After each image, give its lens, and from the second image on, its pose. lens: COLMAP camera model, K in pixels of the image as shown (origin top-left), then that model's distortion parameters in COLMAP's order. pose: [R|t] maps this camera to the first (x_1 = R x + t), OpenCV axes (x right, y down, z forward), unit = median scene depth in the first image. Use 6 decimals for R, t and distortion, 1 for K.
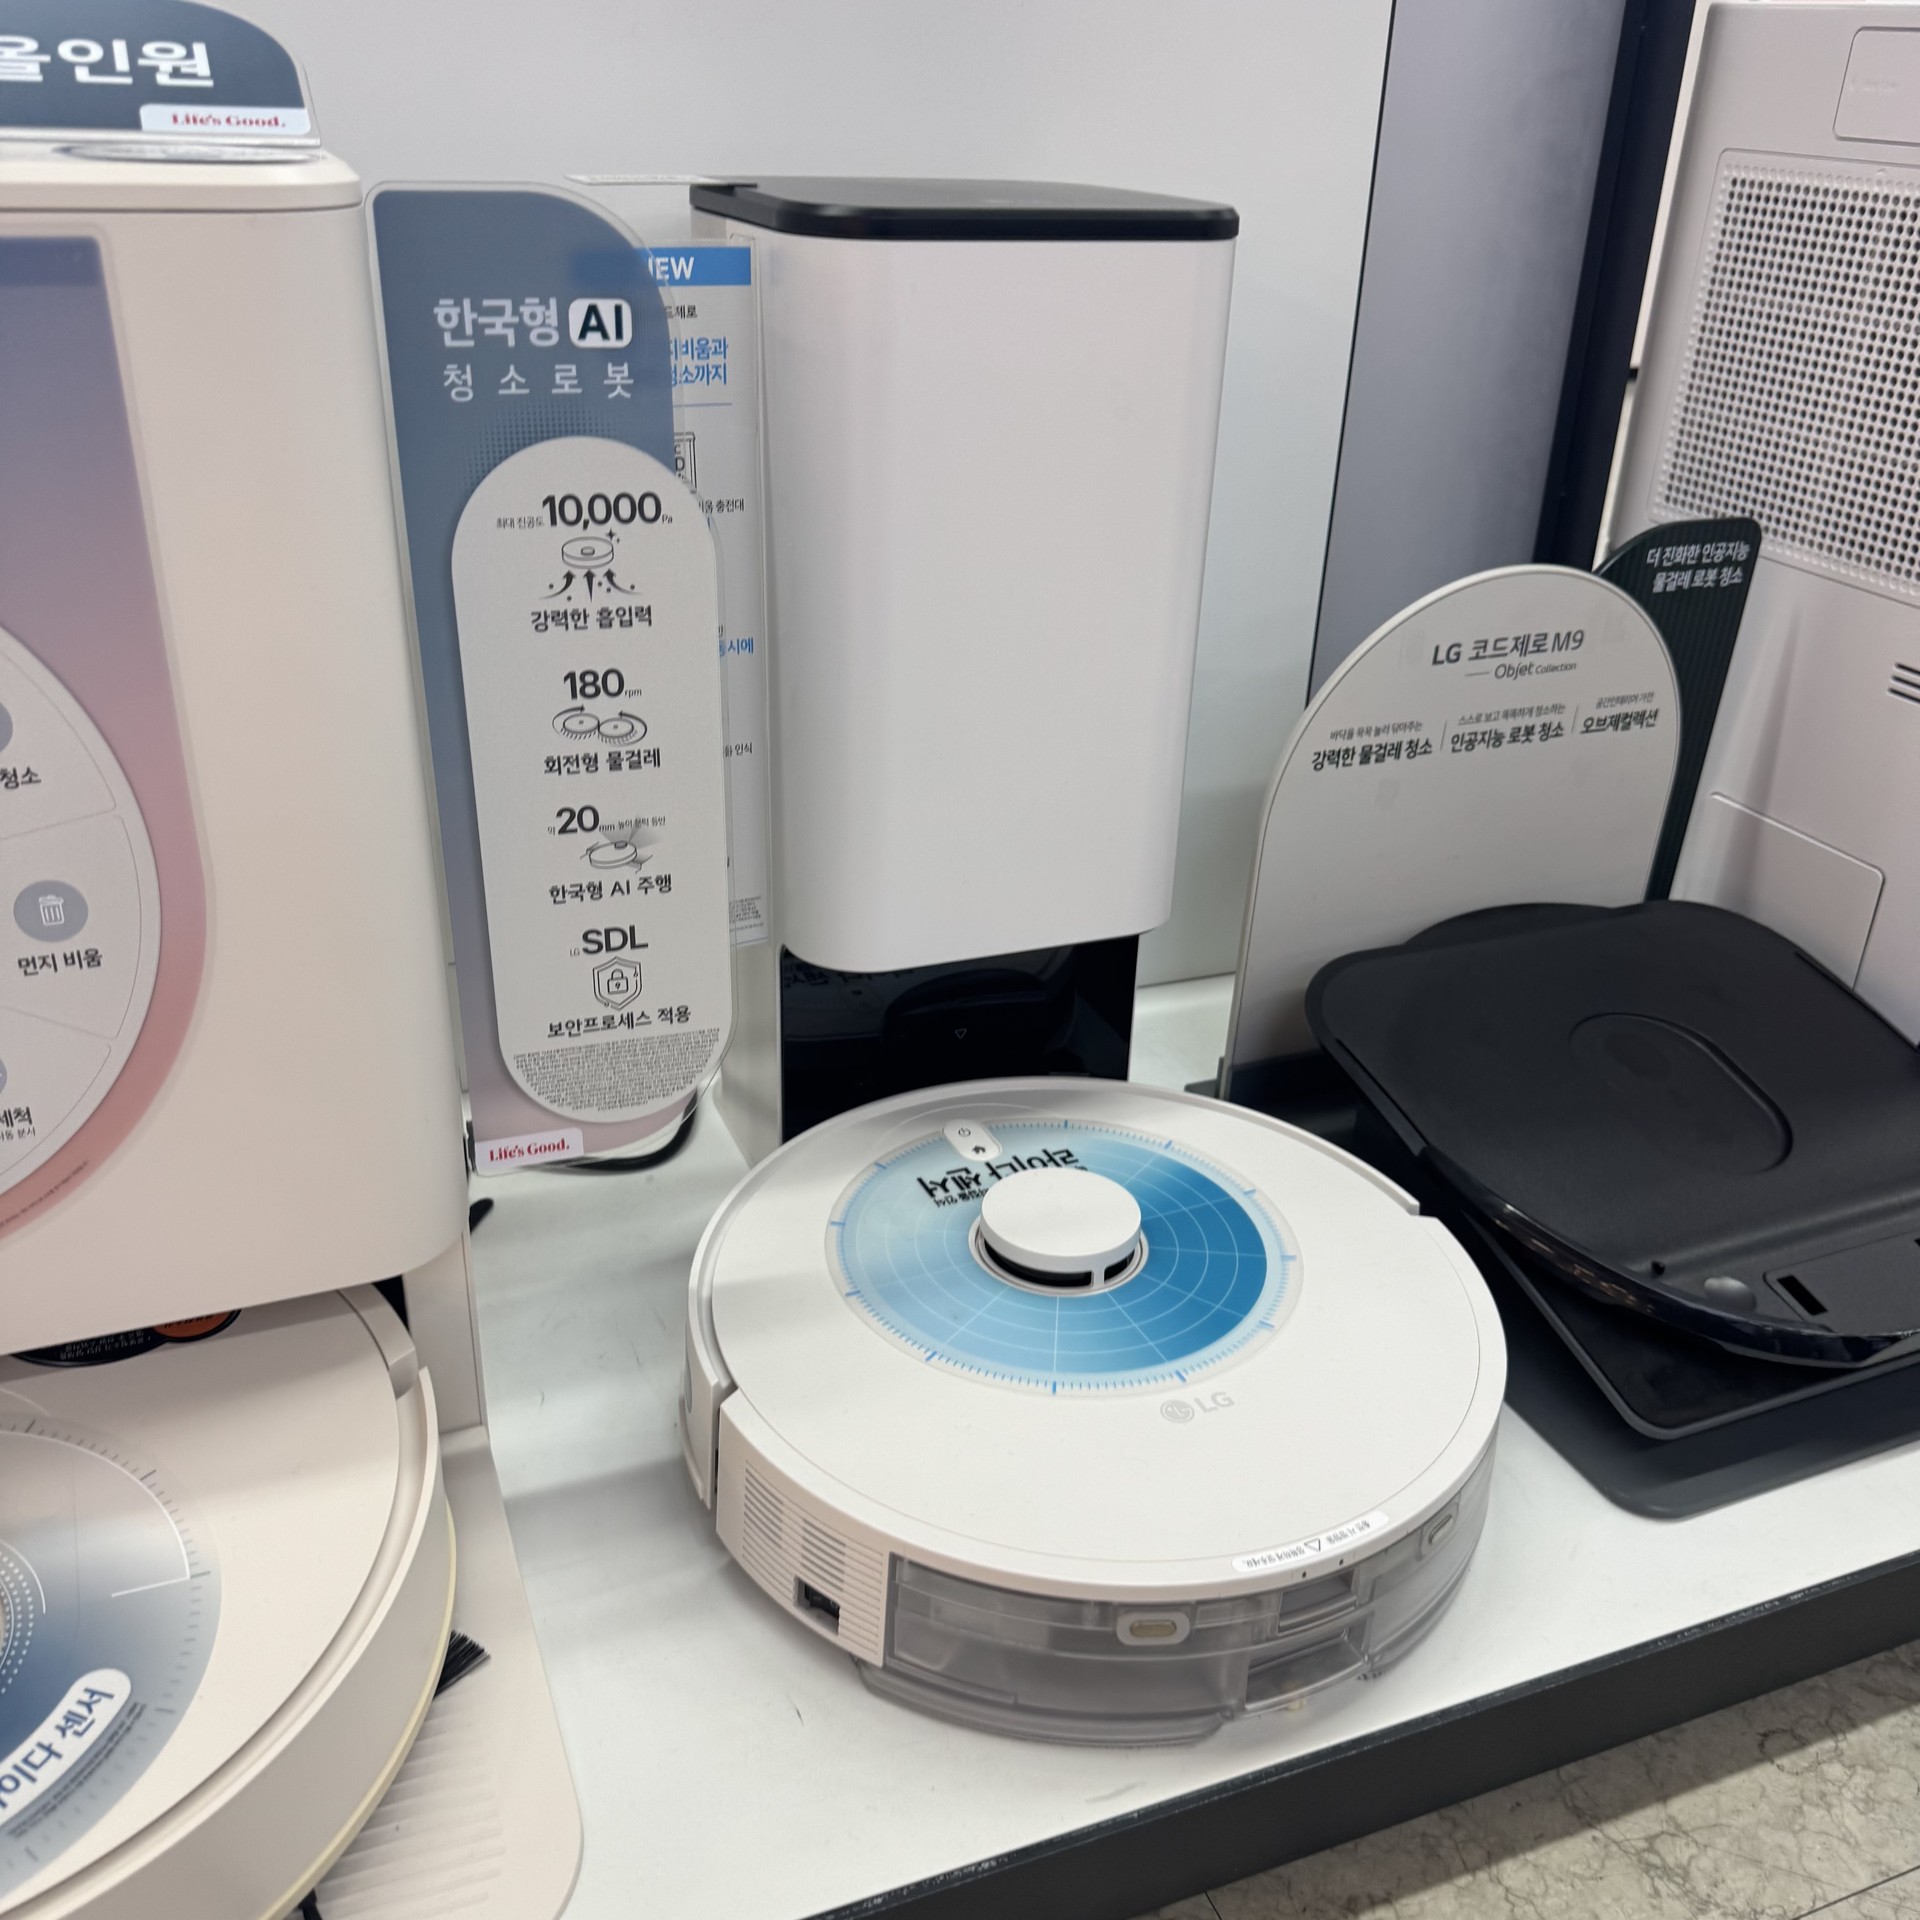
lens RADIAL K [[1807.5, 0, 942.5], [0, 1807.5, 995.6], [0, 0, 1]] dist [0.018734, 0.000000]
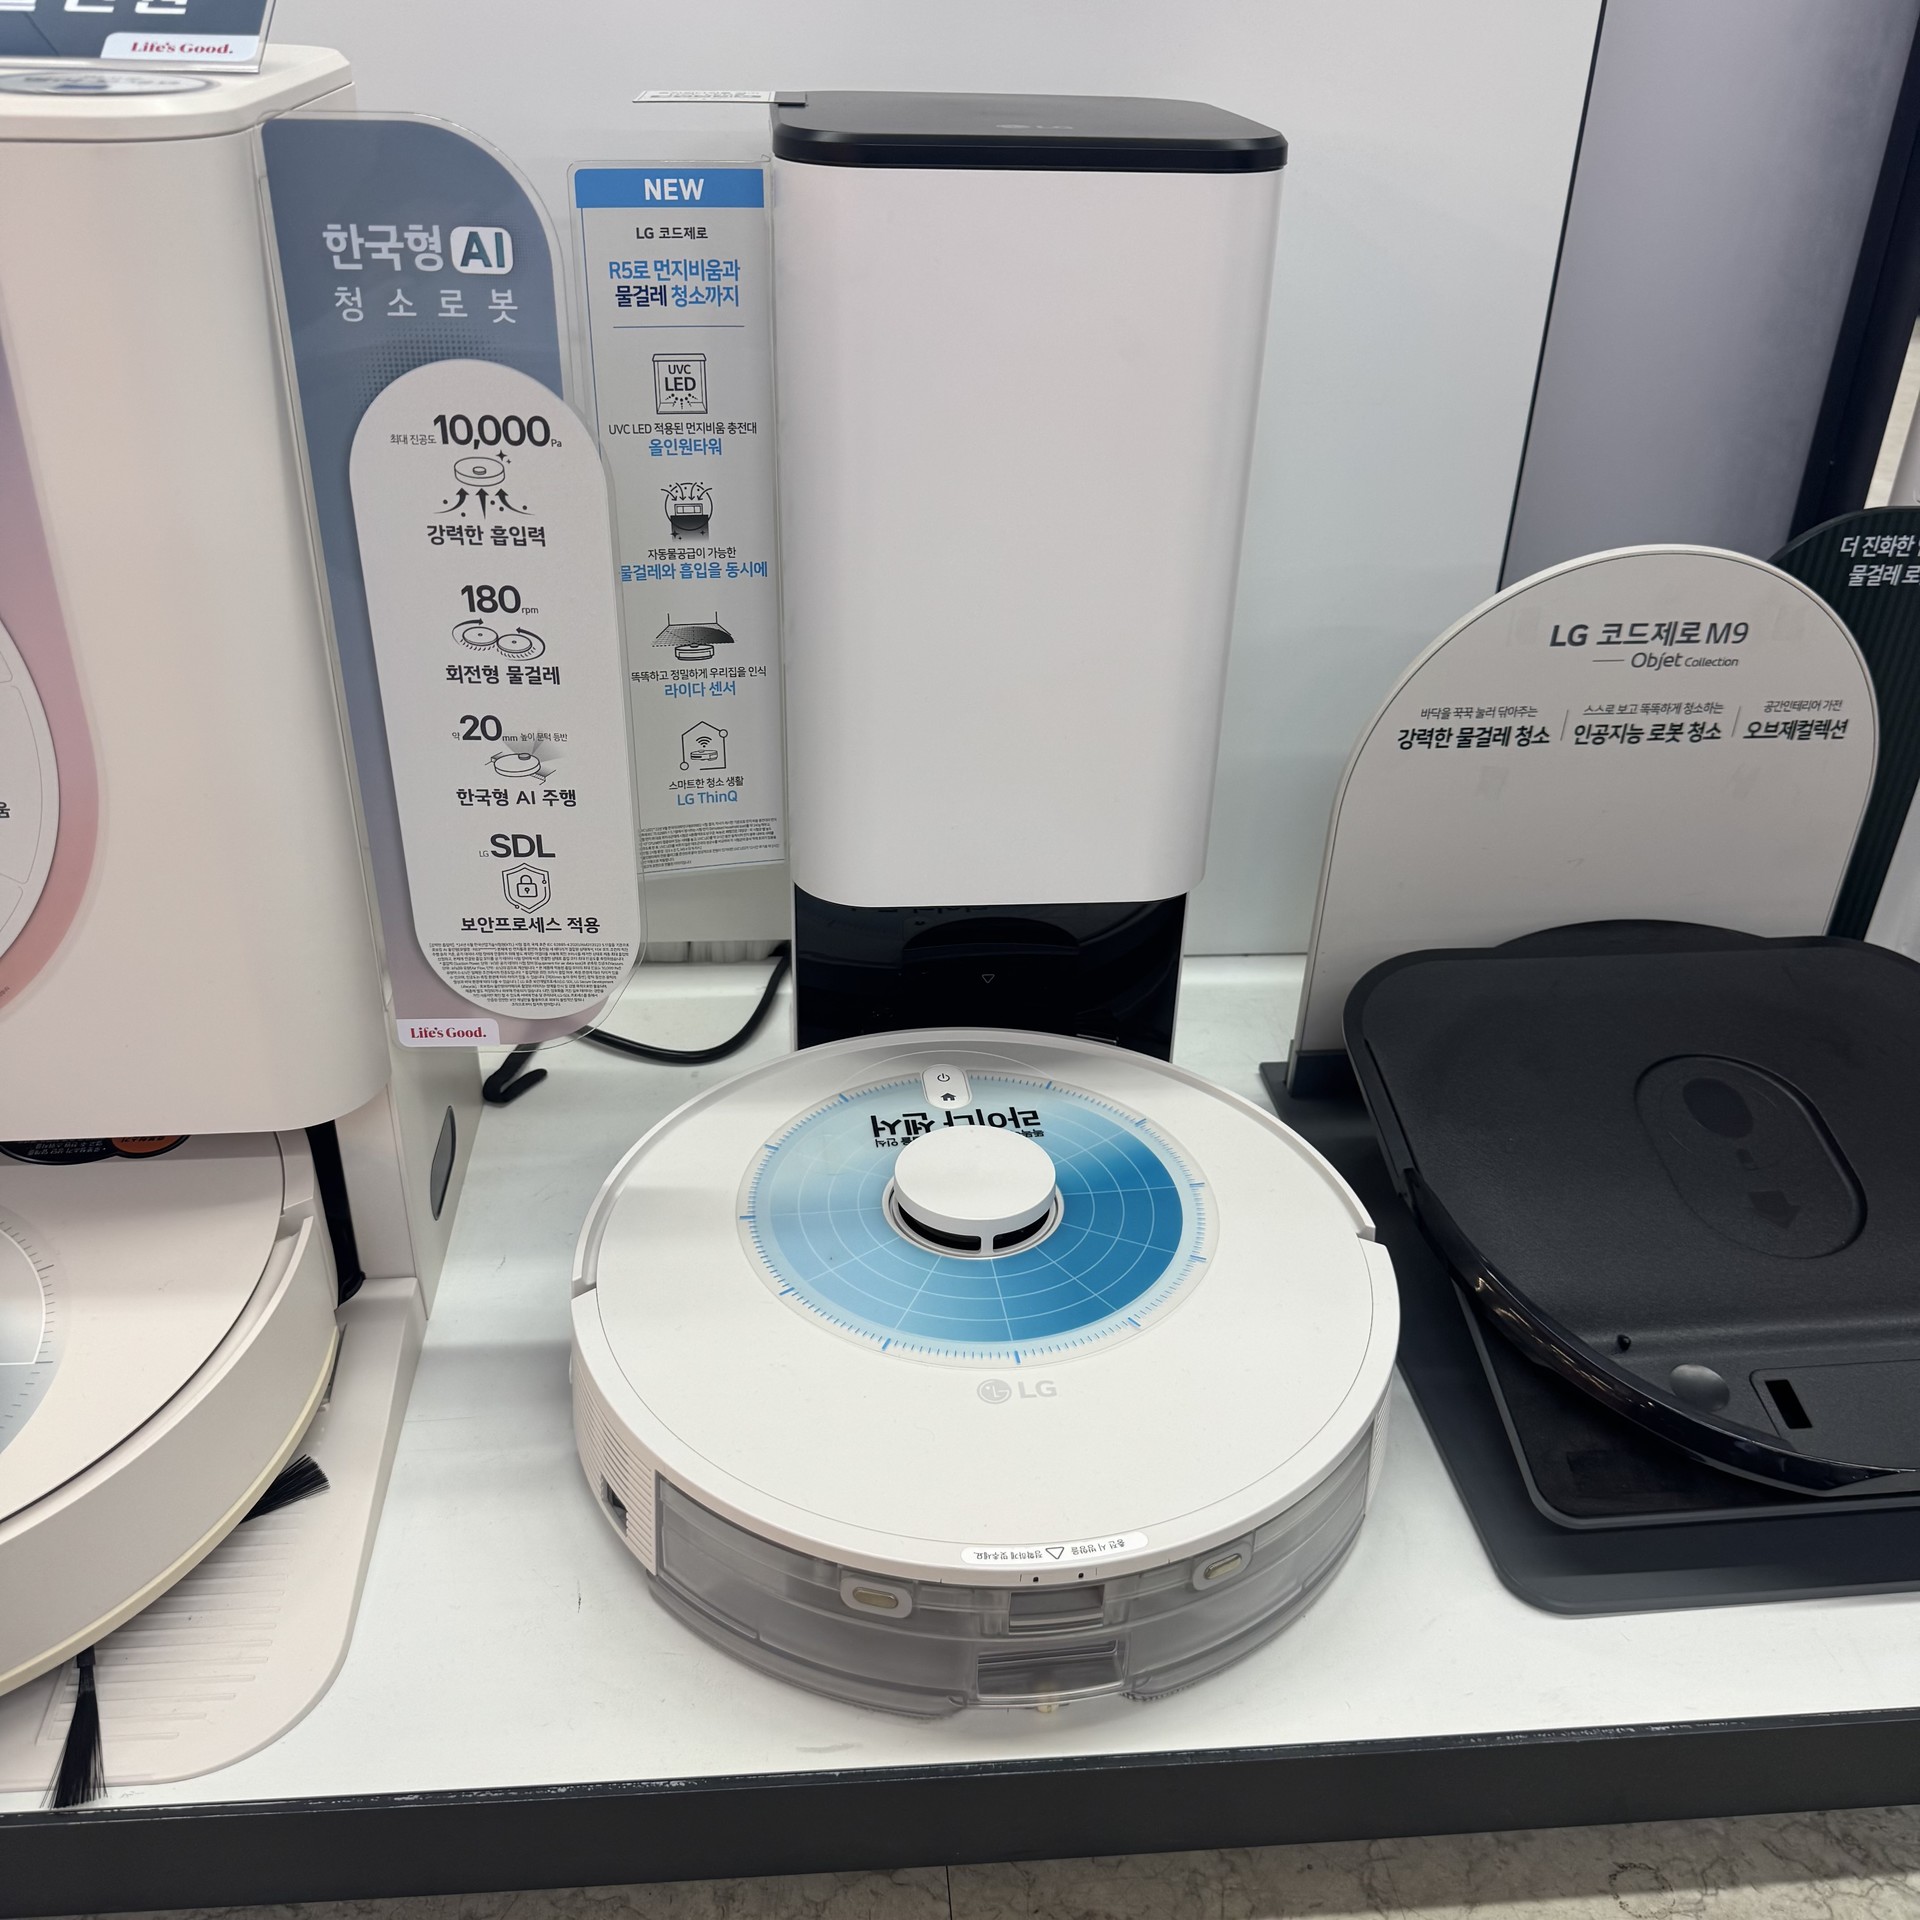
lens RADIAL K [[1807.5, 0, 925.3], [0, 1807.5, 990.7], [0, 0, 1]] dist [0.018734, 0.000000]
pose [[0.954992, 0.138443, -0.262342, 0.309448], [-0.125258, 0.989899, 0.066418, -0.044075], [0.268887, -0.030568, 0.962687, 0.051041]]
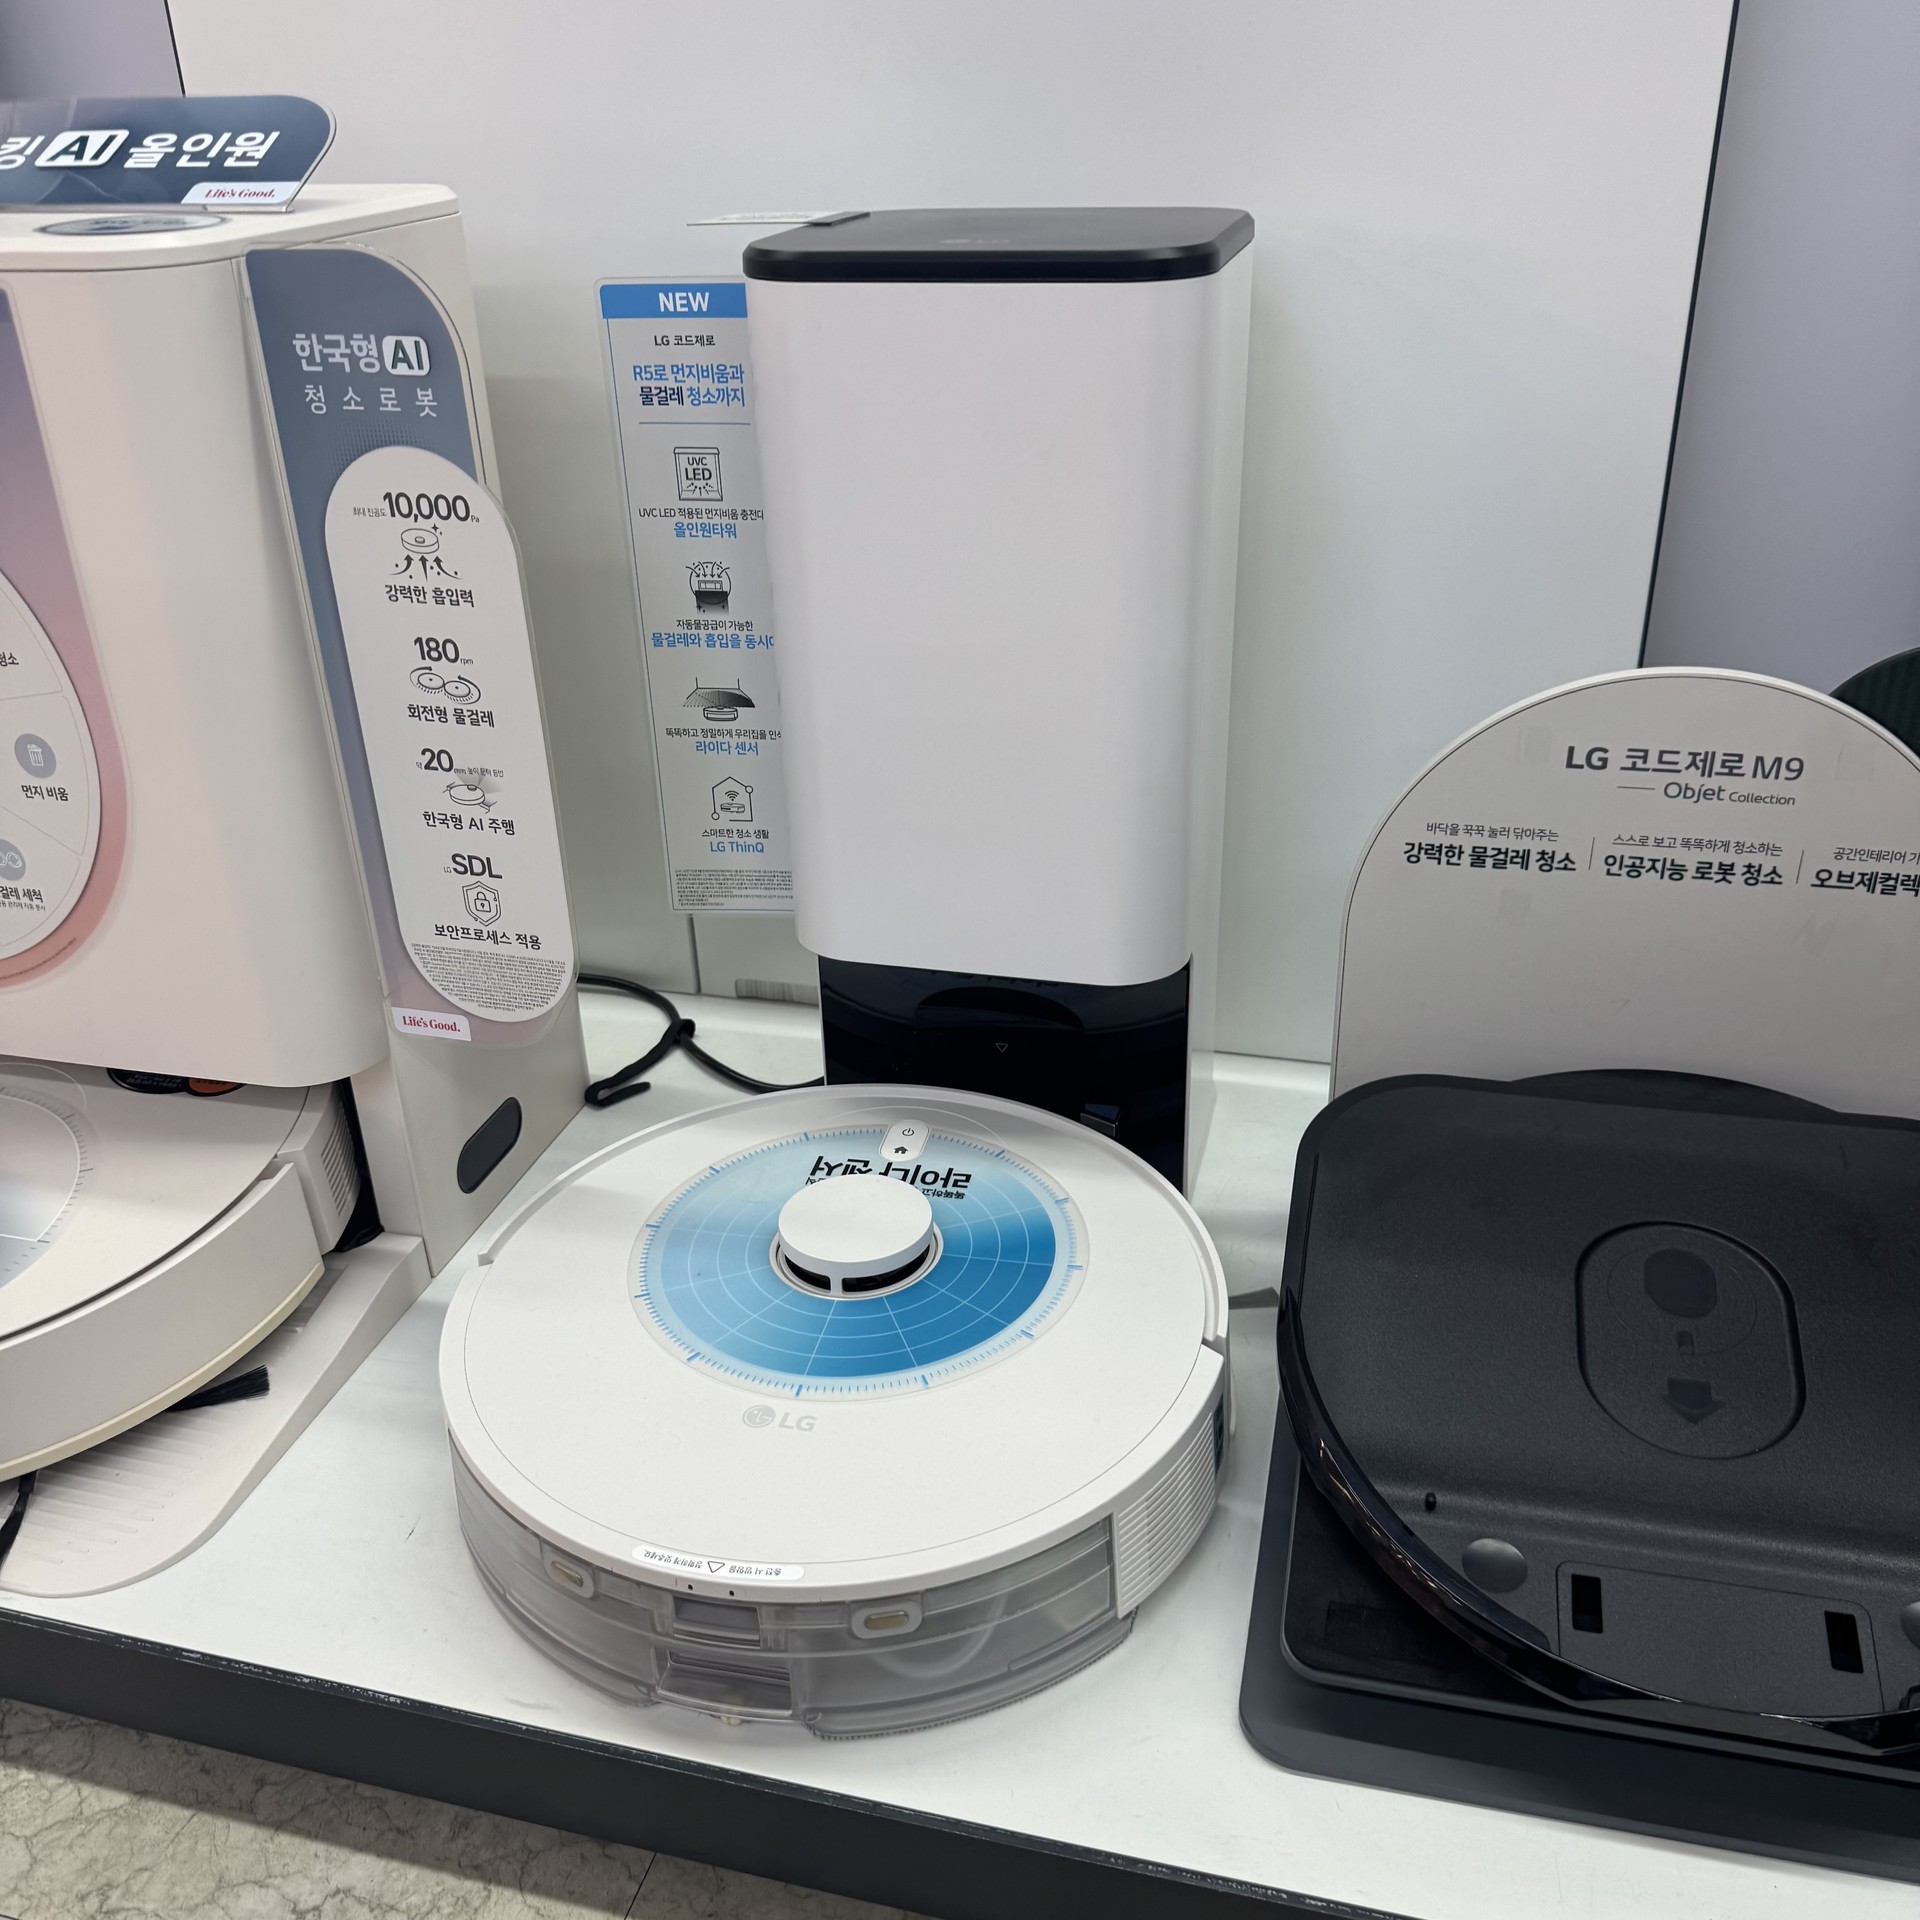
lens RADIAL K [[1807.5, 0, 943.8], [0, 1807.5, 992.4], [0, 0, 1]] dist [0.018734, 0.000000]
pose [[0.793804, 0.229870, -0.563058, 0.717029], [-0.225043, 0.971125, 0.079196, -0.107951], [0.565005, 0.063846, 0.822614, 0.185351]]
